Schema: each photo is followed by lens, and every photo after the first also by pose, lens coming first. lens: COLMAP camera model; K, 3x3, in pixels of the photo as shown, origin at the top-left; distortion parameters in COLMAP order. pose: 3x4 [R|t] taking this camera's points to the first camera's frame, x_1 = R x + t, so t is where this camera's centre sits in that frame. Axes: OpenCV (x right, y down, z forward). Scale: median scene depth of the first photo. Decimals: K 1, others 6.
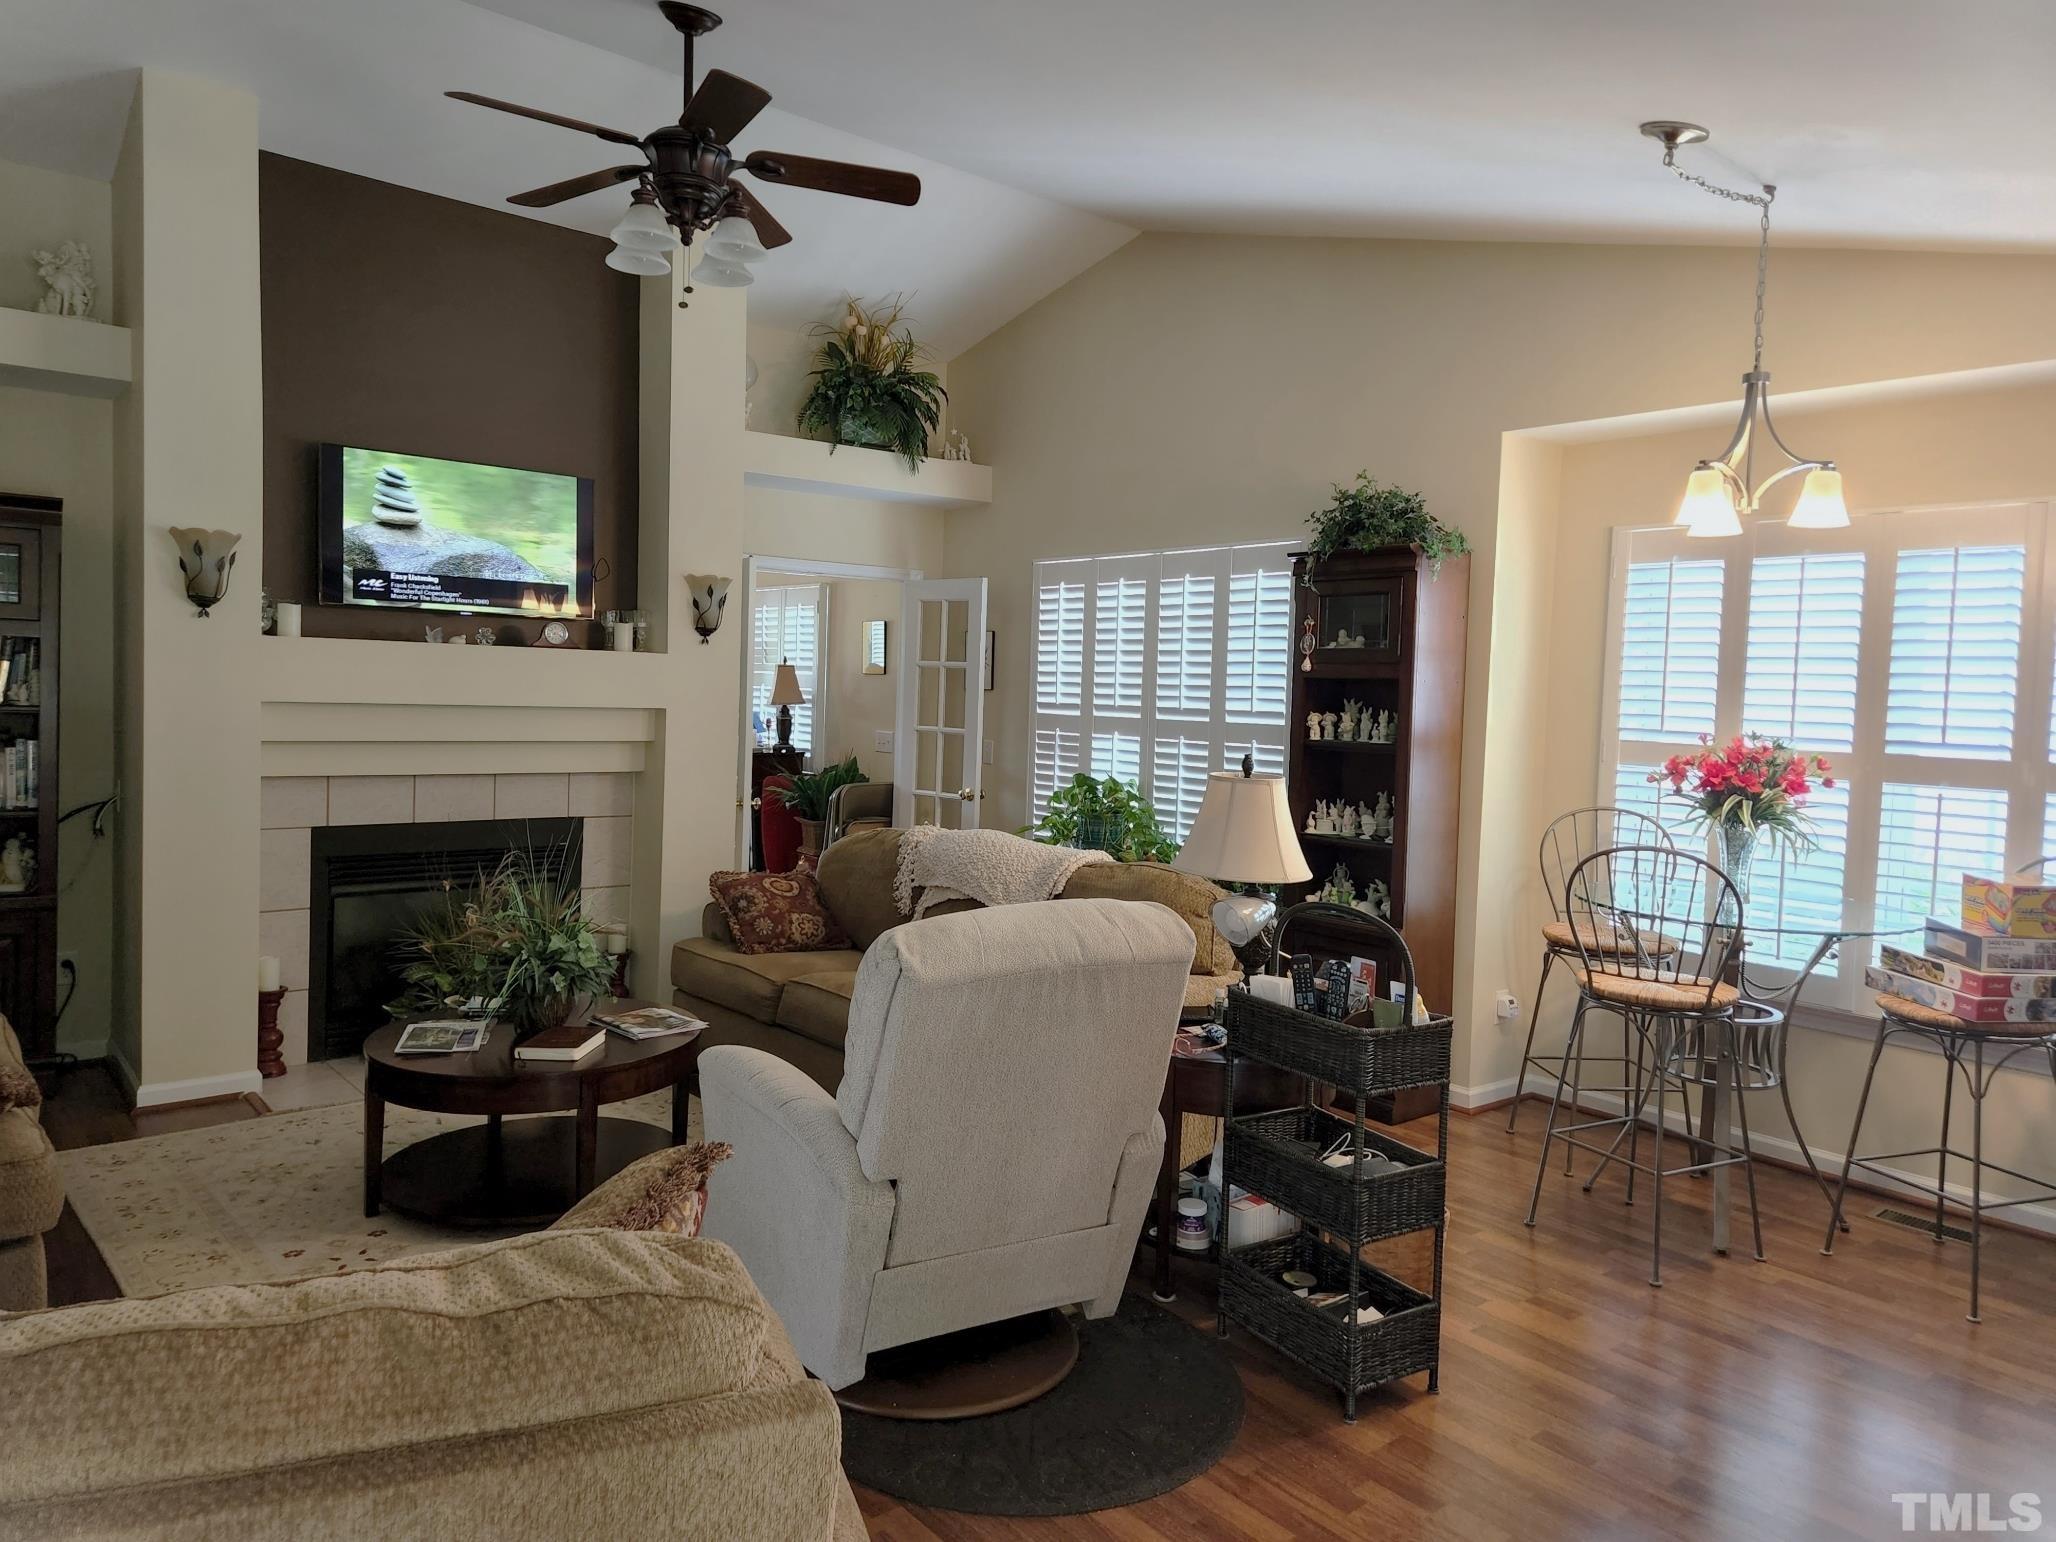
lens RADIAL K [[1373.6, 0, 1024.1], [0, 1373.6, 746.5], [0, 0, 1]] dist [0.085821, -0.066606]
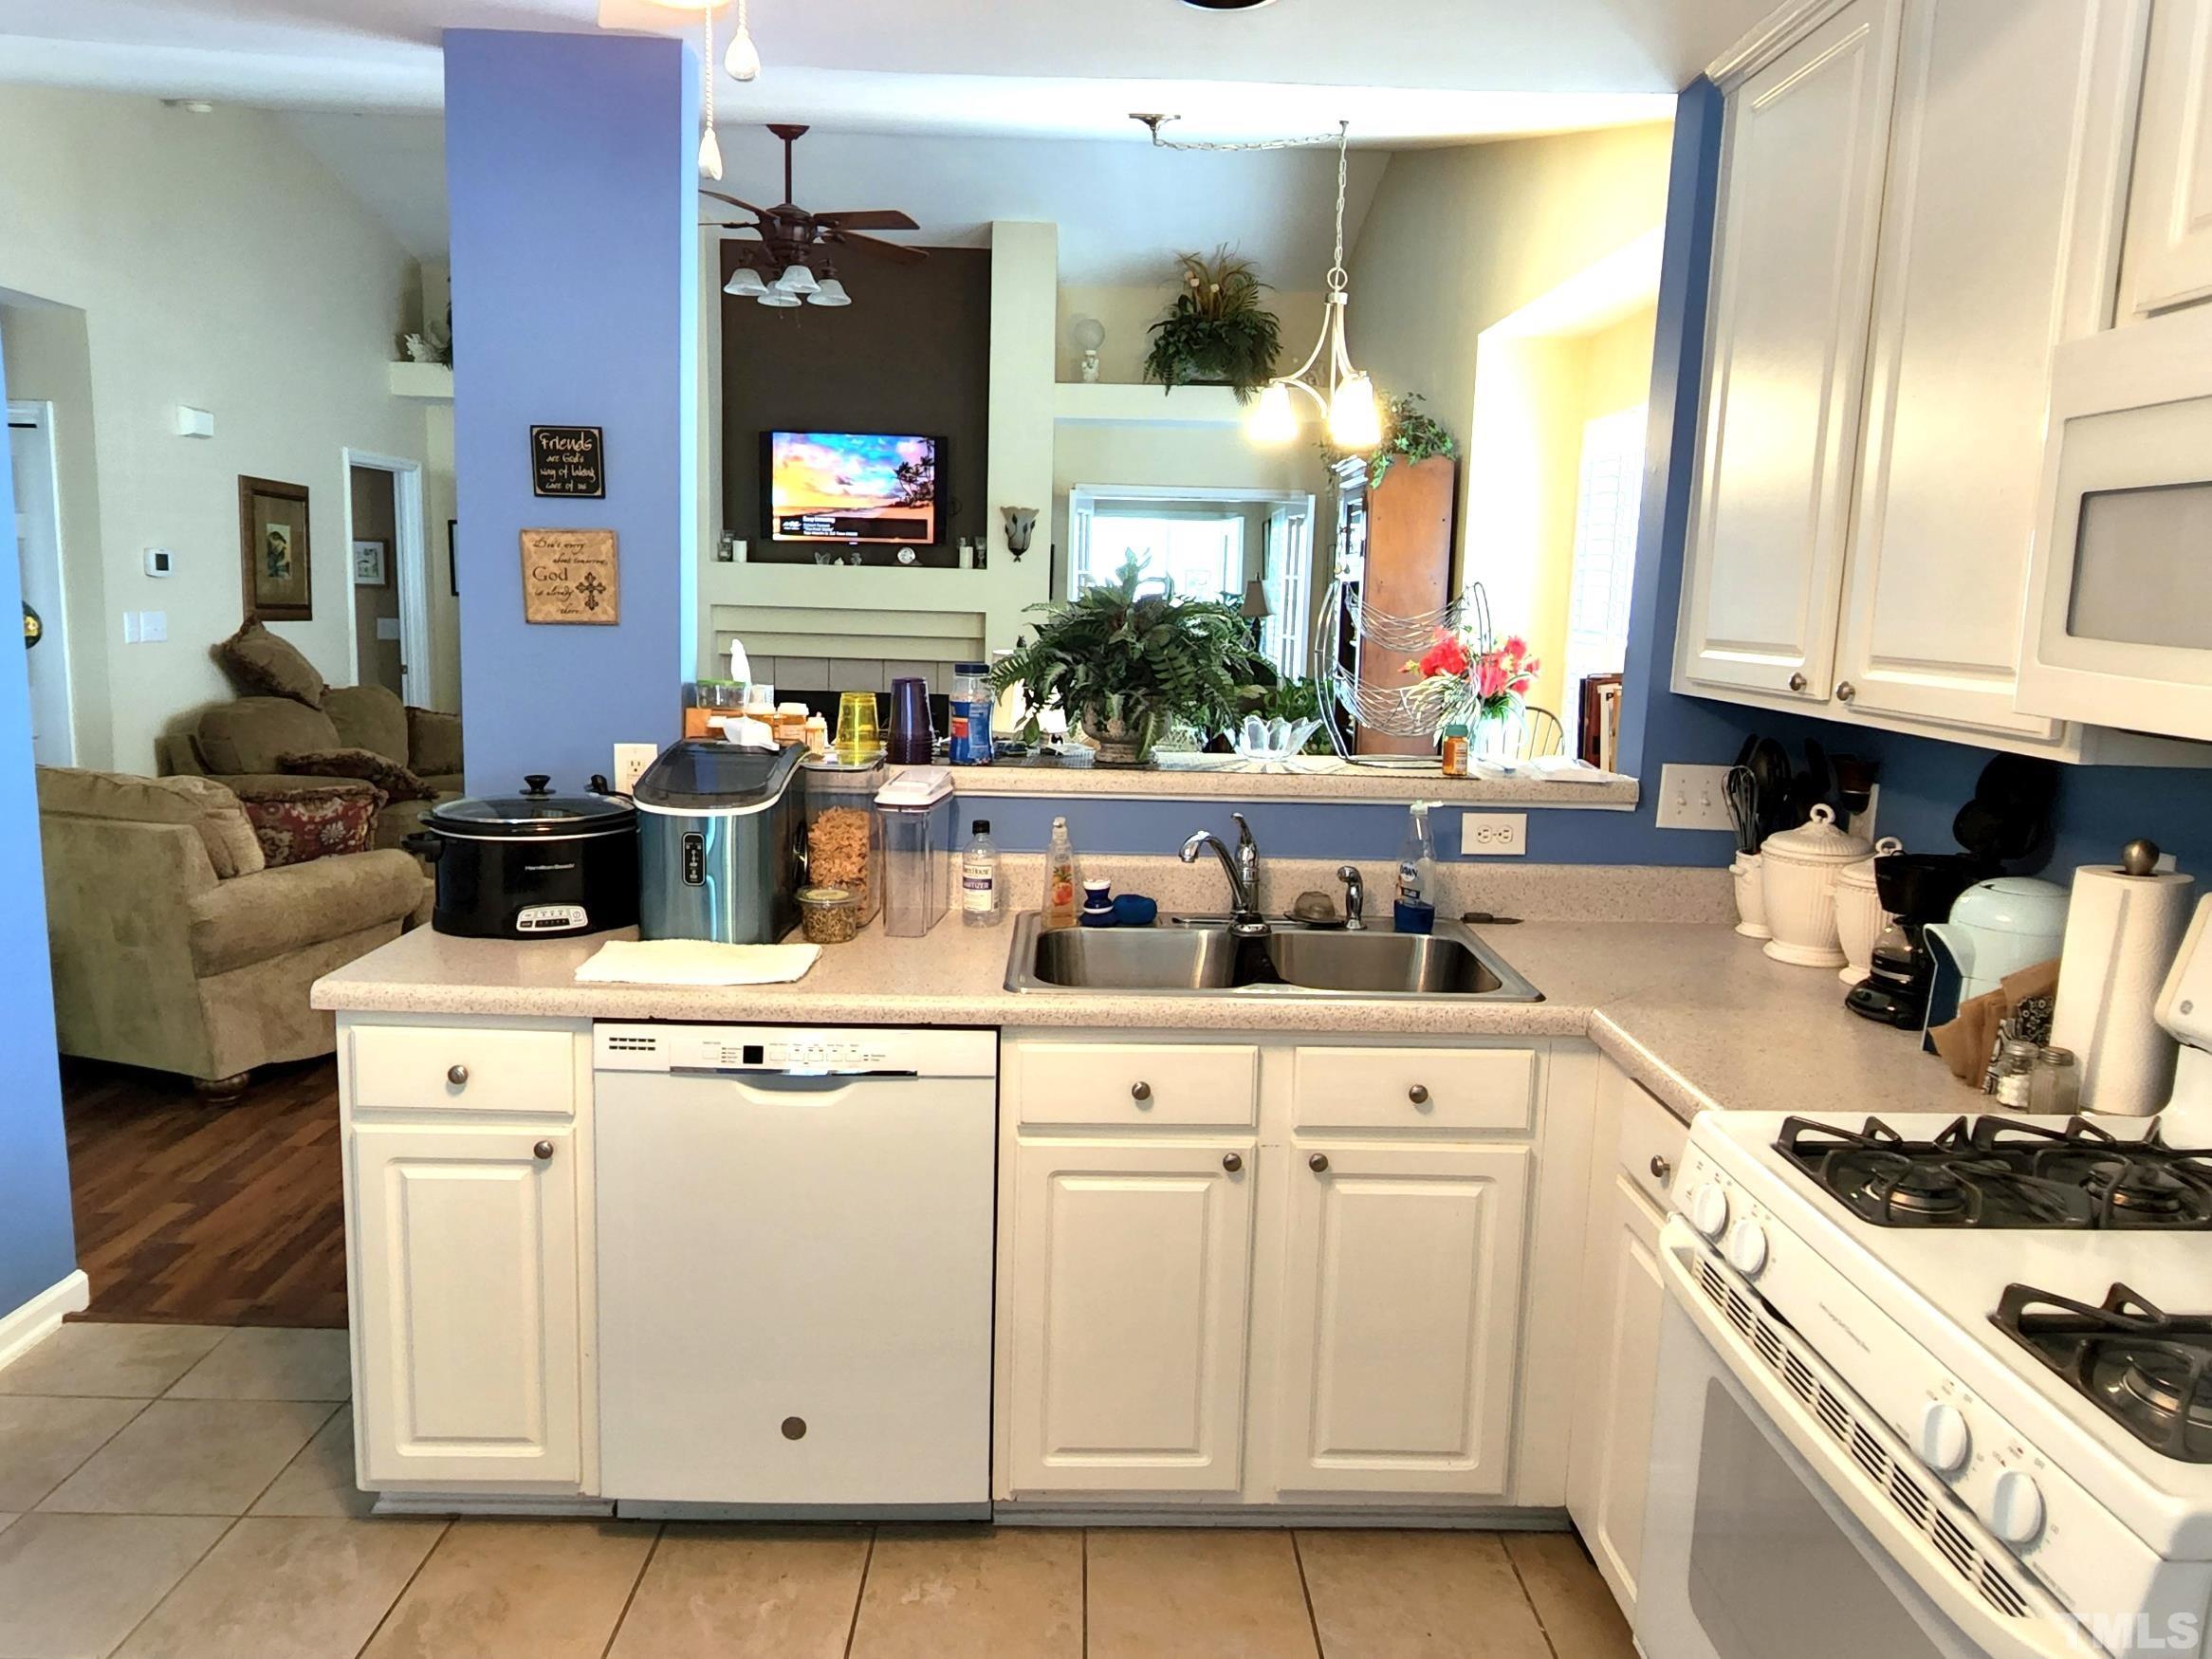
lens RADIAL K [[1500.2, 0, 1112.8], [0, 1500.2, 817.8], [0, 0, 1]] dist [-0.004371, -0.001568]
pose [[0.784082, 0.084189, -0.614921, 0.821401], [-0.030206, 0.994760, 0.097677, 0.026906], [0.619922, -0.058012, 0.782516, -0.047833]]
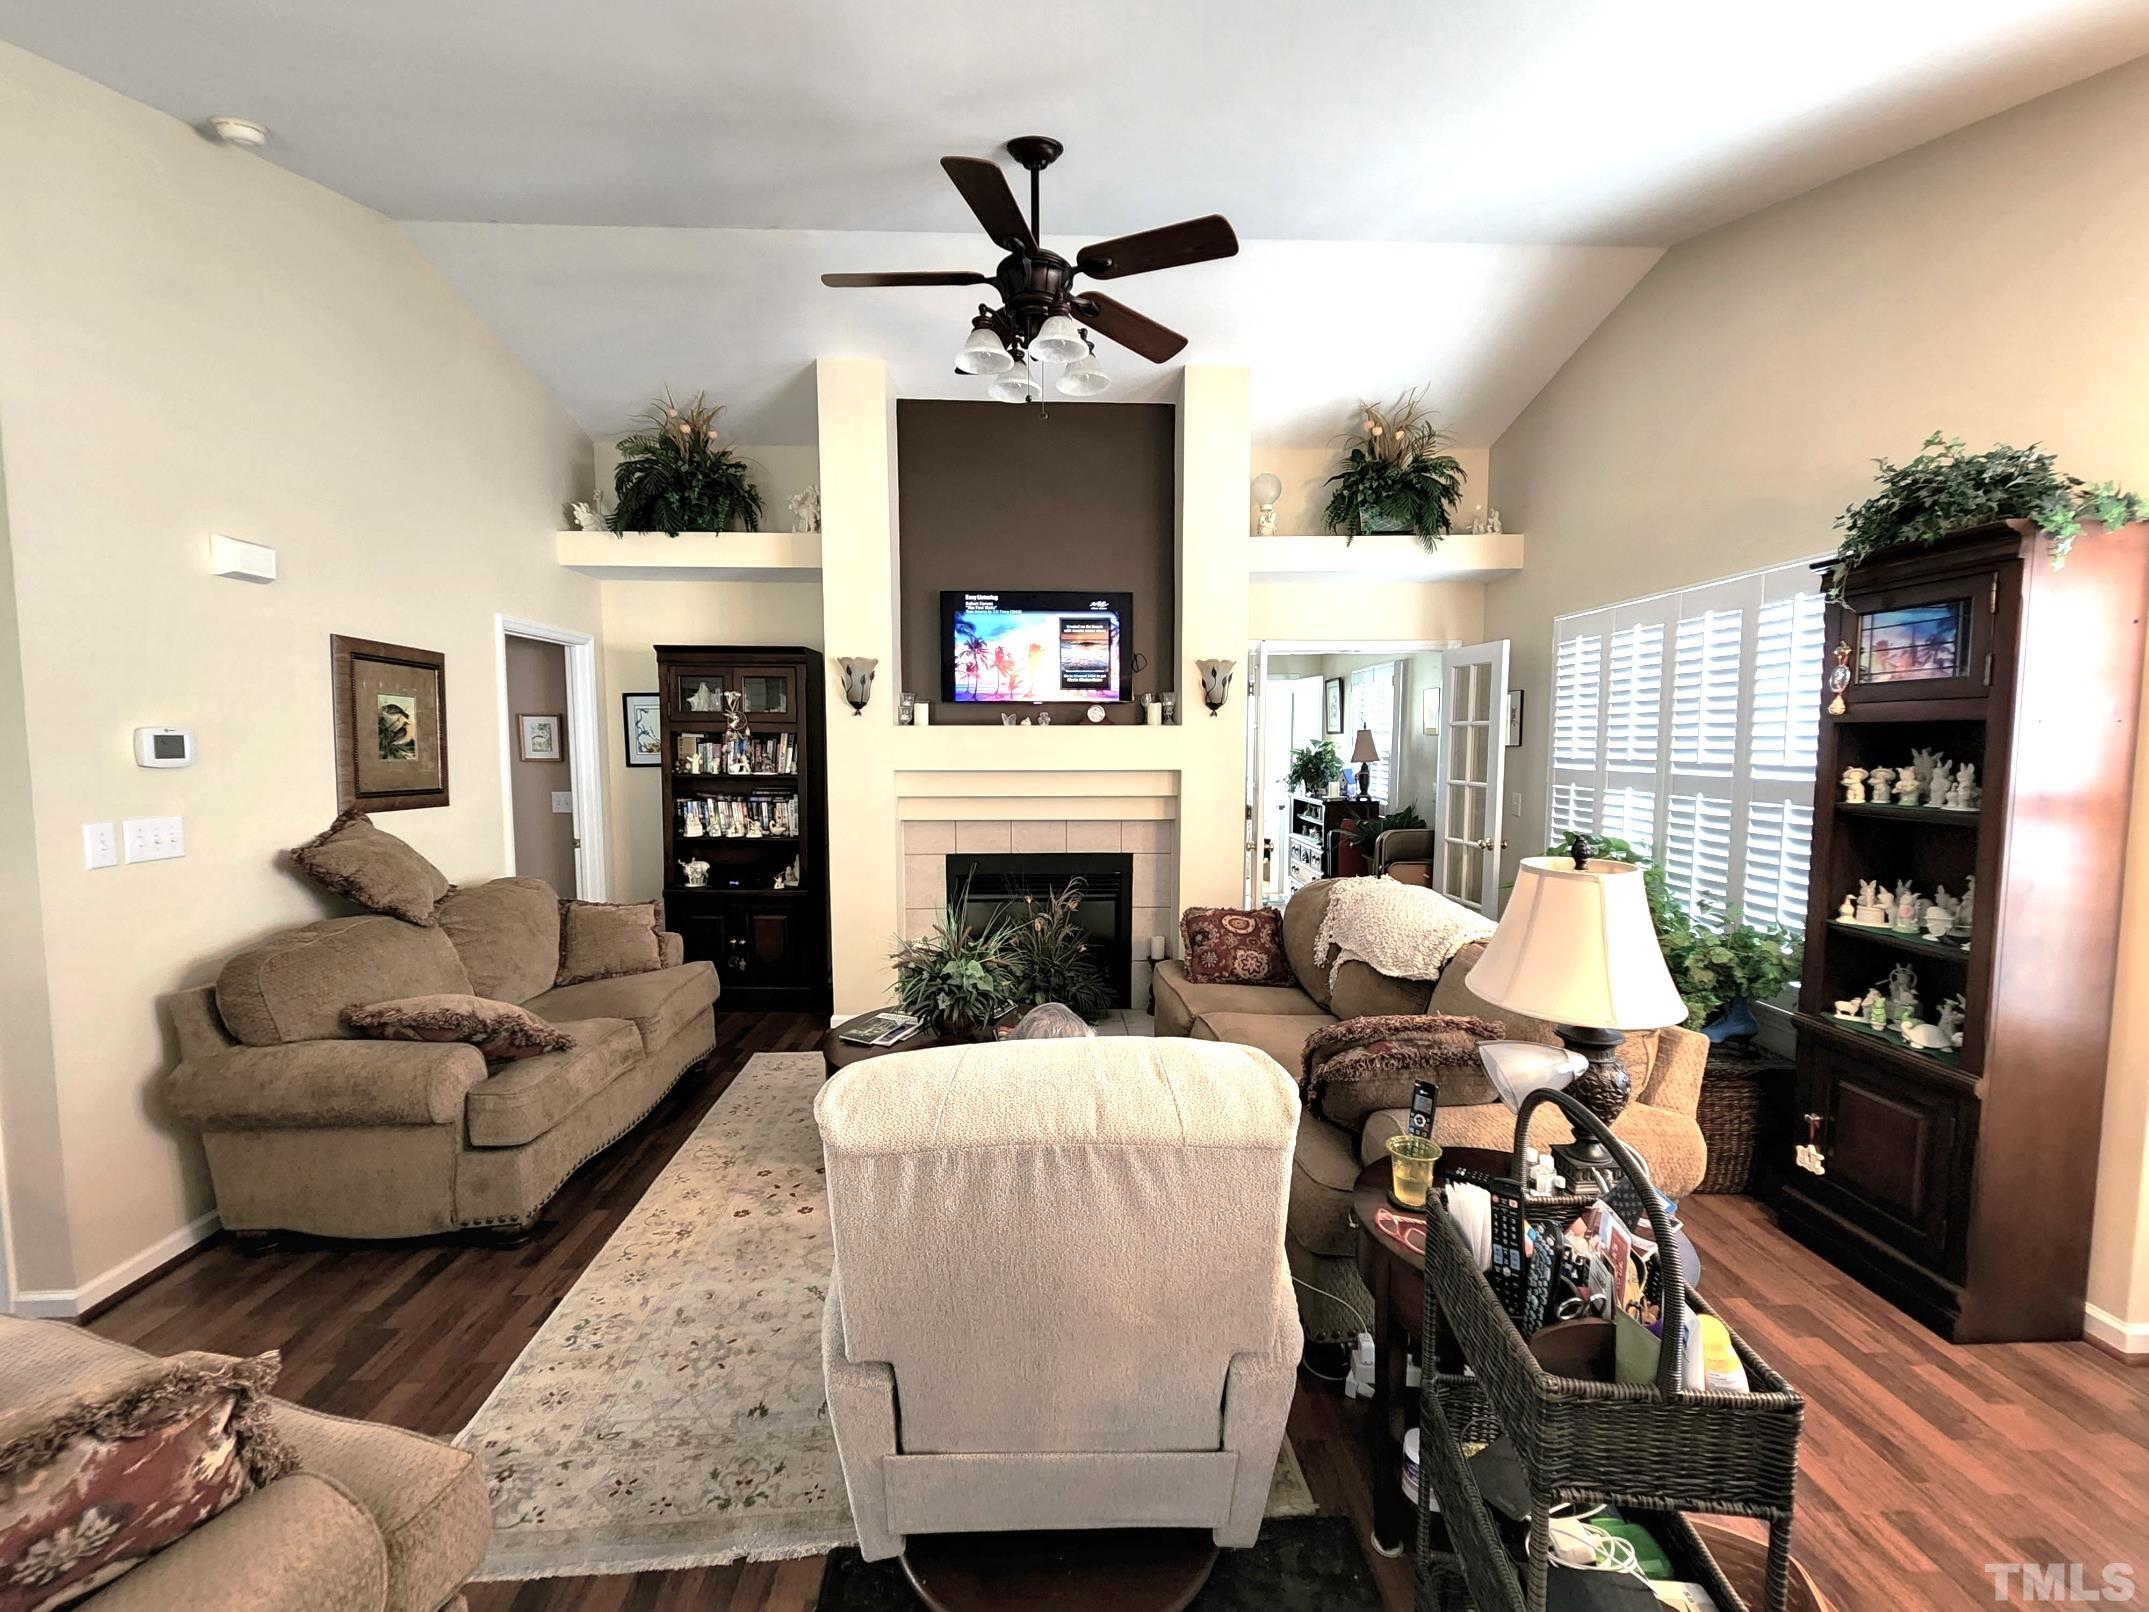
lens RADIAL K [[888.0, 0, 1068.5], [0, 888.0, 810.1], [0, 0, 1]] dist [-0.001192, -0.000322]
pose [[0.790192, 0.016904, -0.612626, 0.172681], [0.000022, 0.999619, 0.027610, -0.015061], [0.612859, -0.021831, 0.789891, 0.348781]]
